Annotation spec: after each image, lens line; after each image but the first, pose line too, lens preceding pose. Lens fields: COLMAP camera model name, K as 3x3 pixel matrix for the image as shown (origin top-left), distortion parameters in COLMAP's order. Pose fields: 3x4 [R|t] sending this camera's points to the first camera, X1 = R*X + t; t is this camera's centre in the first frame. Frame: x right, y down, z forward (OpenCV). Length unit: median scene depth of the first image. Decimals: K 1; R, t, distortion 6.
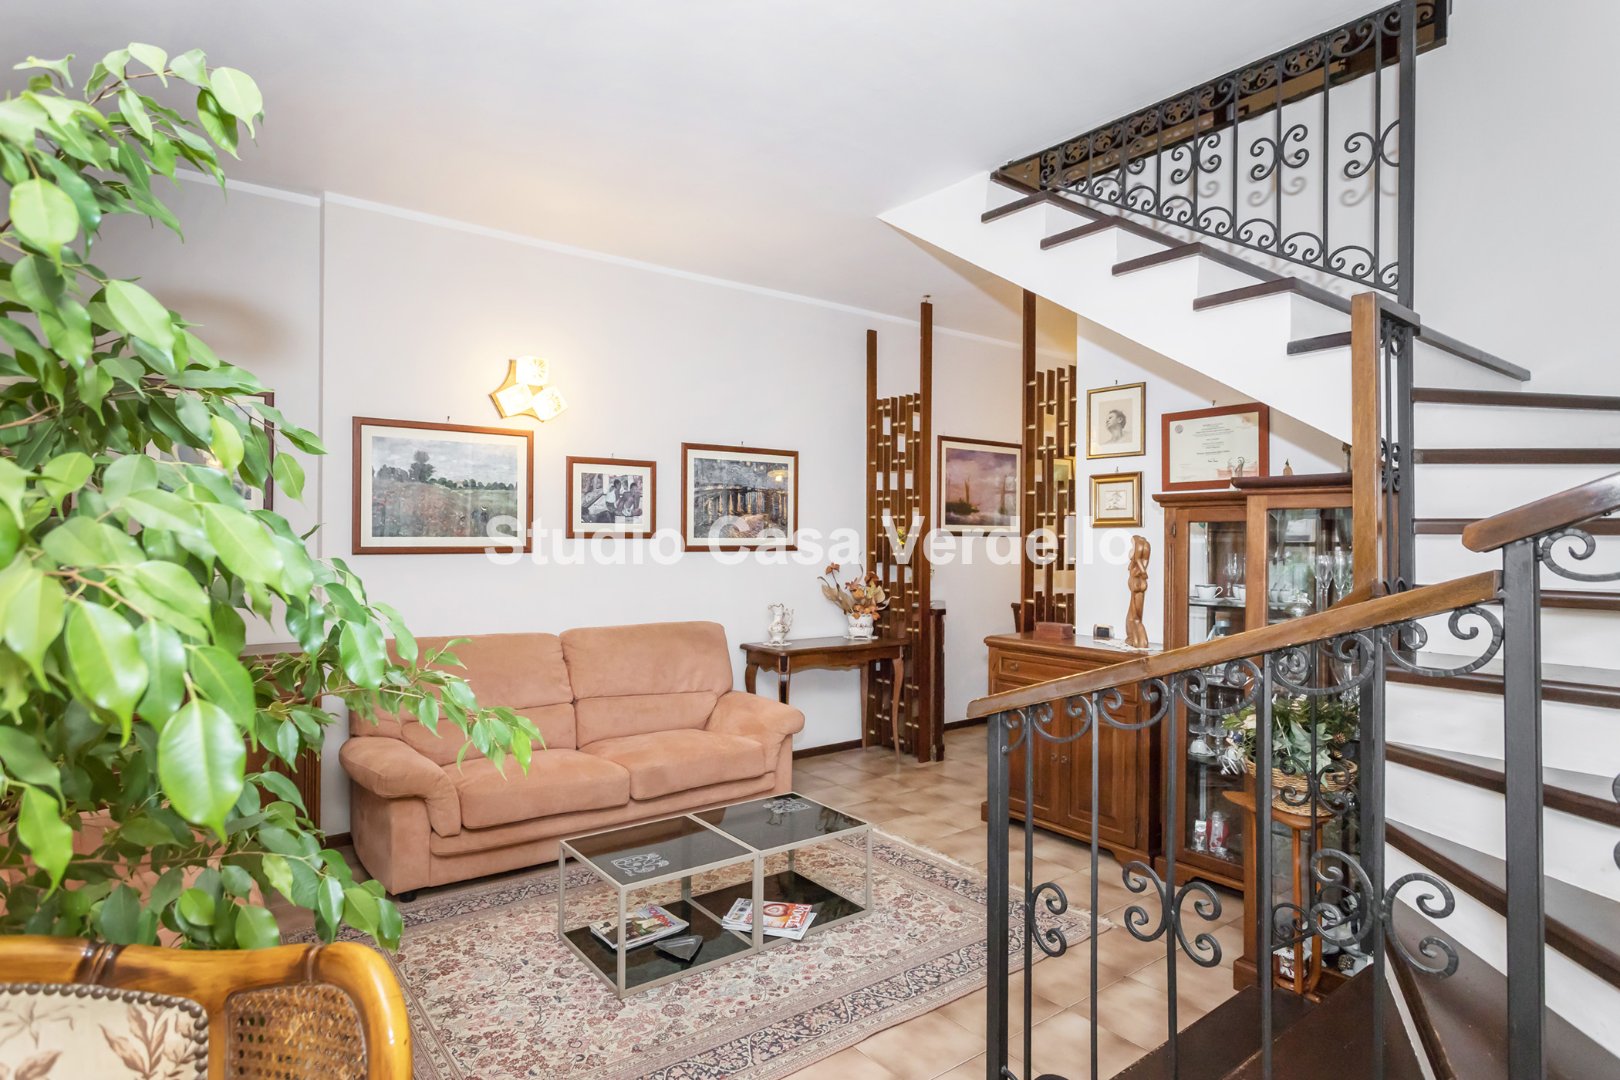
lens RADIAL K [[860.3, 0, 762.6], [0, 860.3, 538.0], [0, 0, 1]] dist [0.000496, 0.000268]
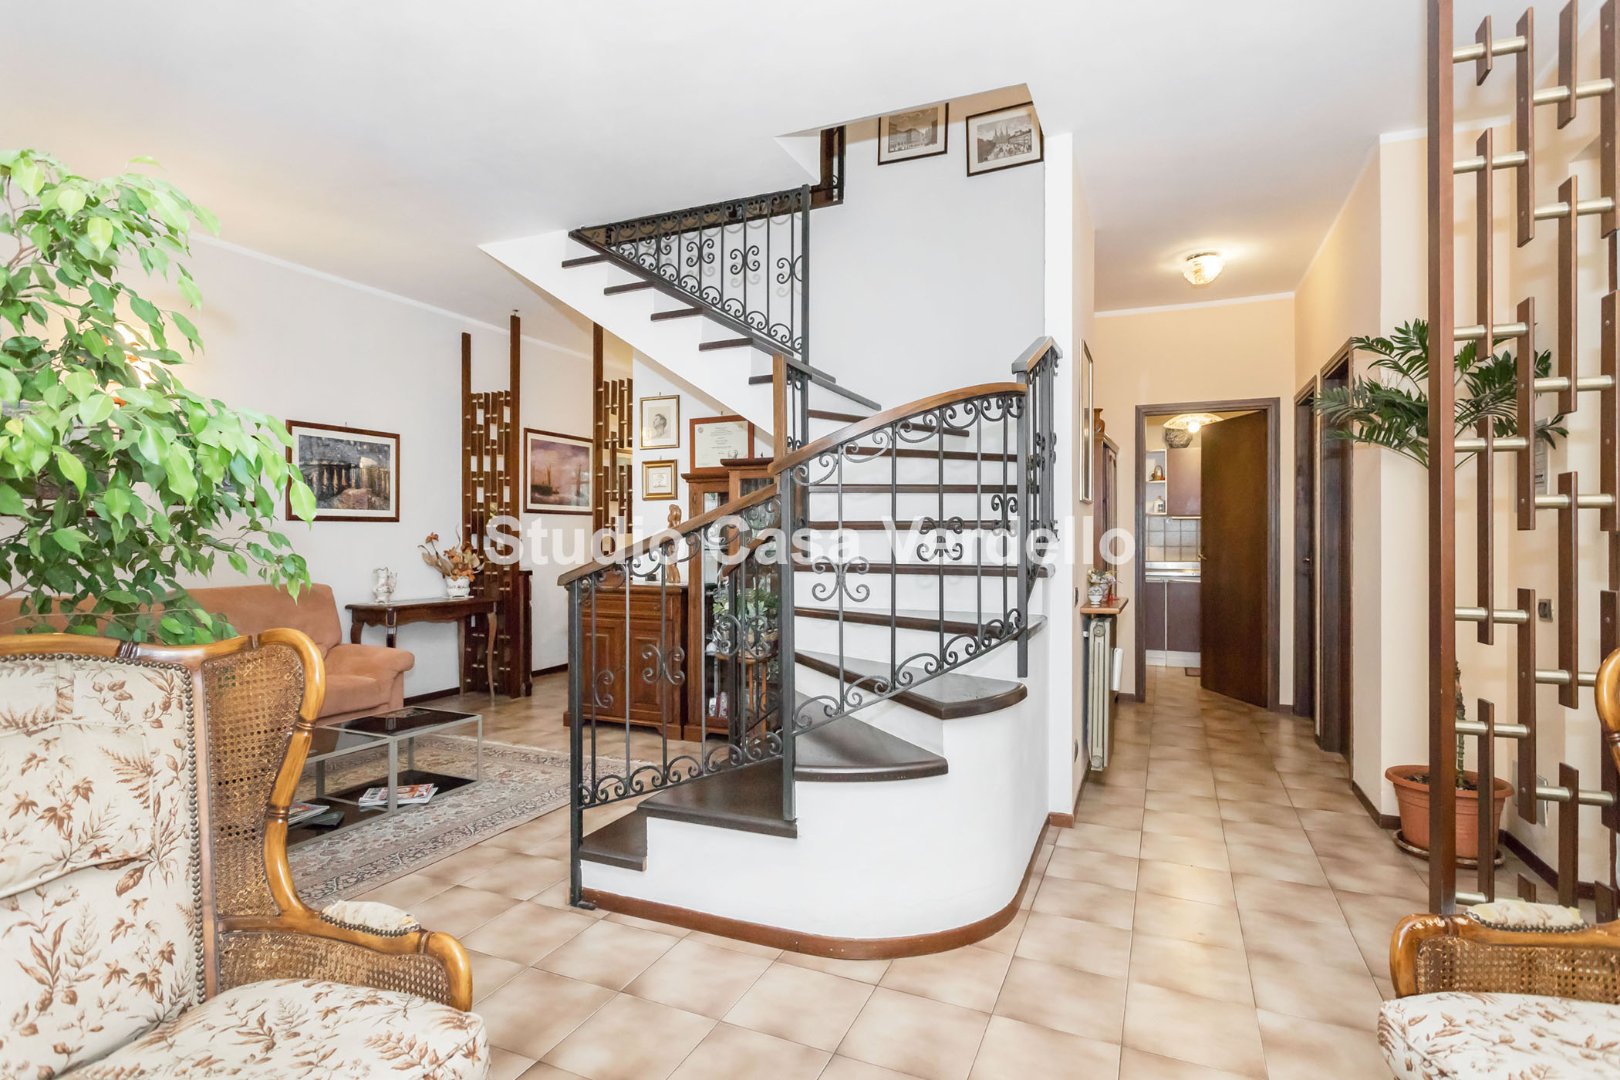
lens RADIAL K [[837.7, 0, 768.1], [0, 837.7, 536.6], [0, 0, 1]] dist [-0.011923, -0.000118]
pose [[0.879986, -0.004657, 0.474977, -0.065130], [0.004872, 0.999988, 0.000778, 0.042041], [-0.474975, 0.001630, 0.879998, -0.232032]]
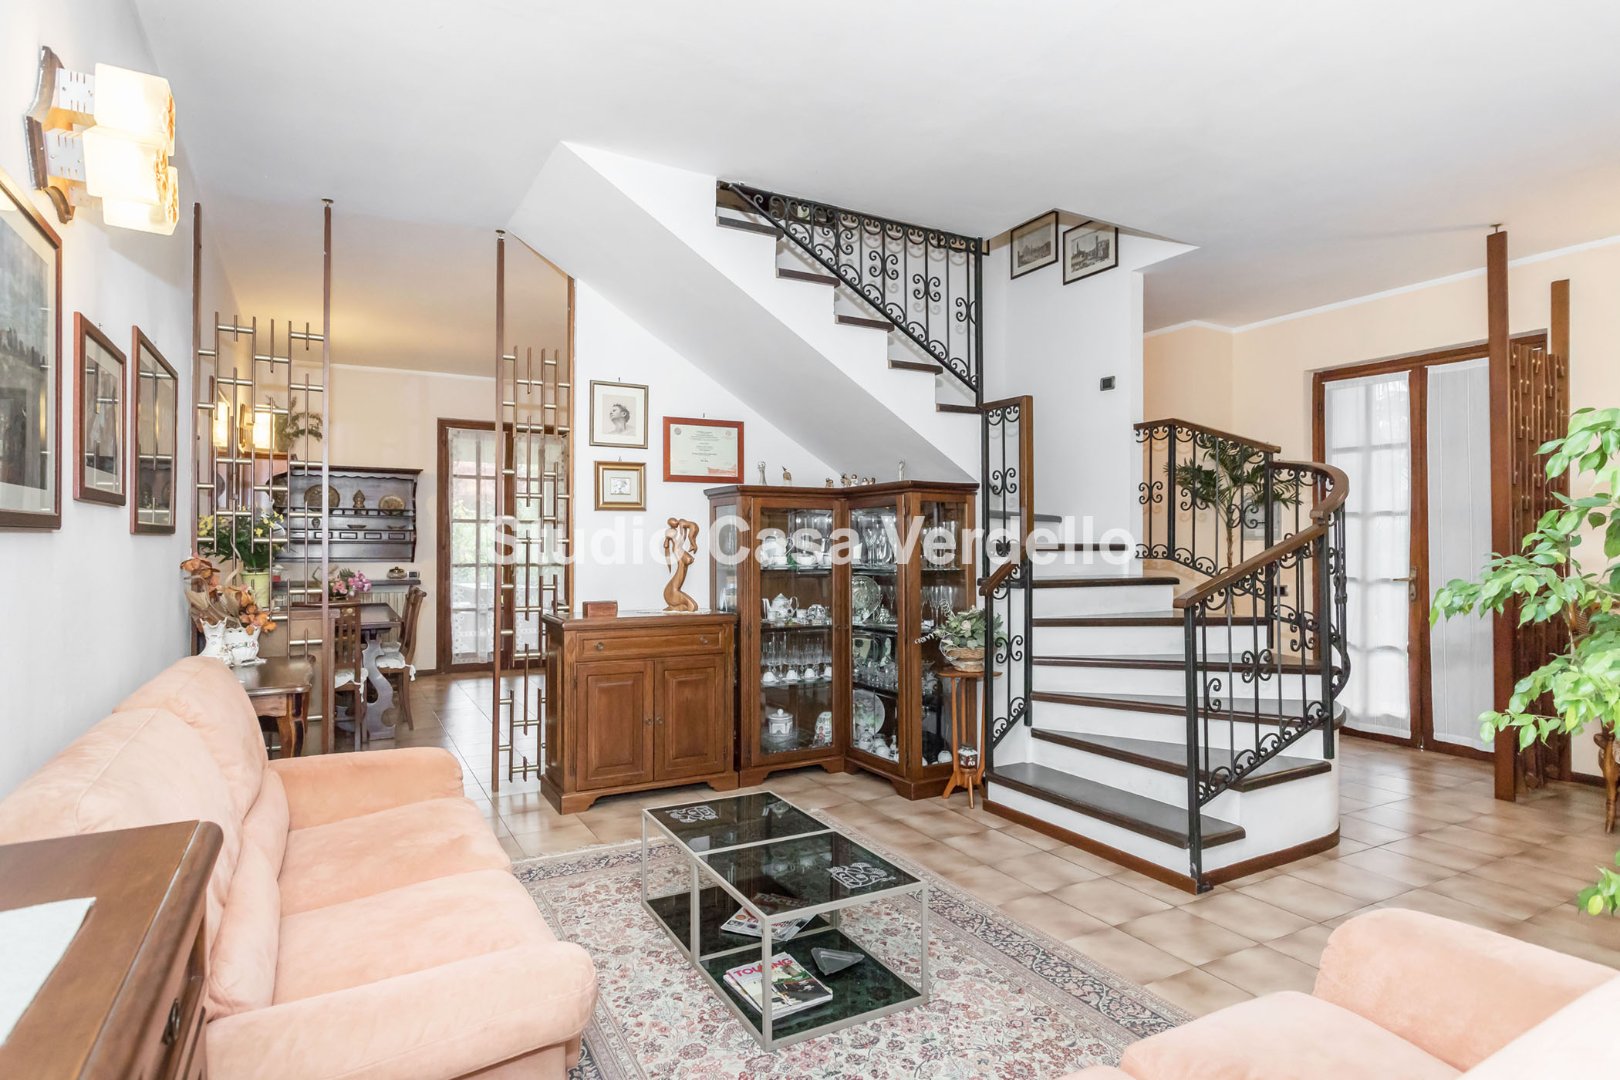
lens RADIAL K [[881.8, 0, 810.0], [0, 881.8, 540.0], [0, 0, 1]] dist [-0.000409, 0.000137]
pose [[0.118021, 0.000922, 0.993011, -0.633800], [0.000871, 0.999999, -0.001032, 0.024715], [-0.993011, 0.000987, 0.118020, 0.575970]]
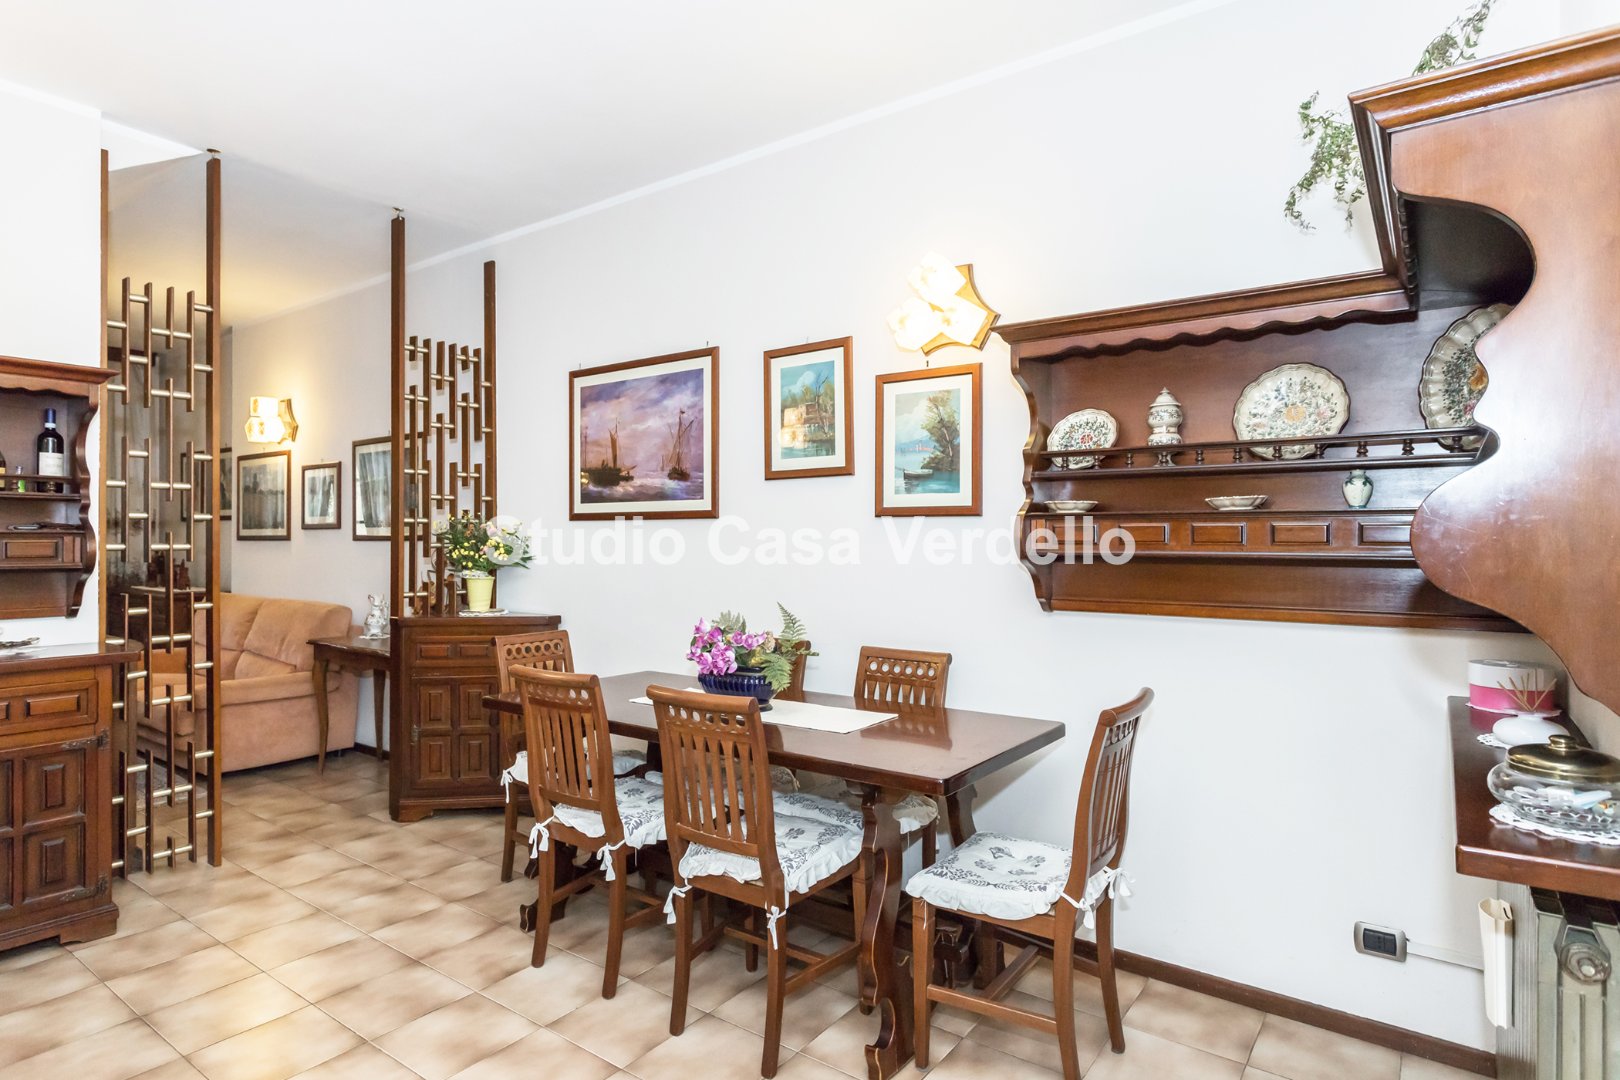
lens RADIAL K [[860.3, 0, 762.6], [0, 860.3, 538.0], [0, 0, 1]] dist [0.000496, 0.000268]
pose [[0.286787, -0.006959, -0.957969, 1.213944], [-0.002212, 0.999966, -0.007926, 0.022095], [0.957992, 0.004392, 0.286762, 1.290722]]
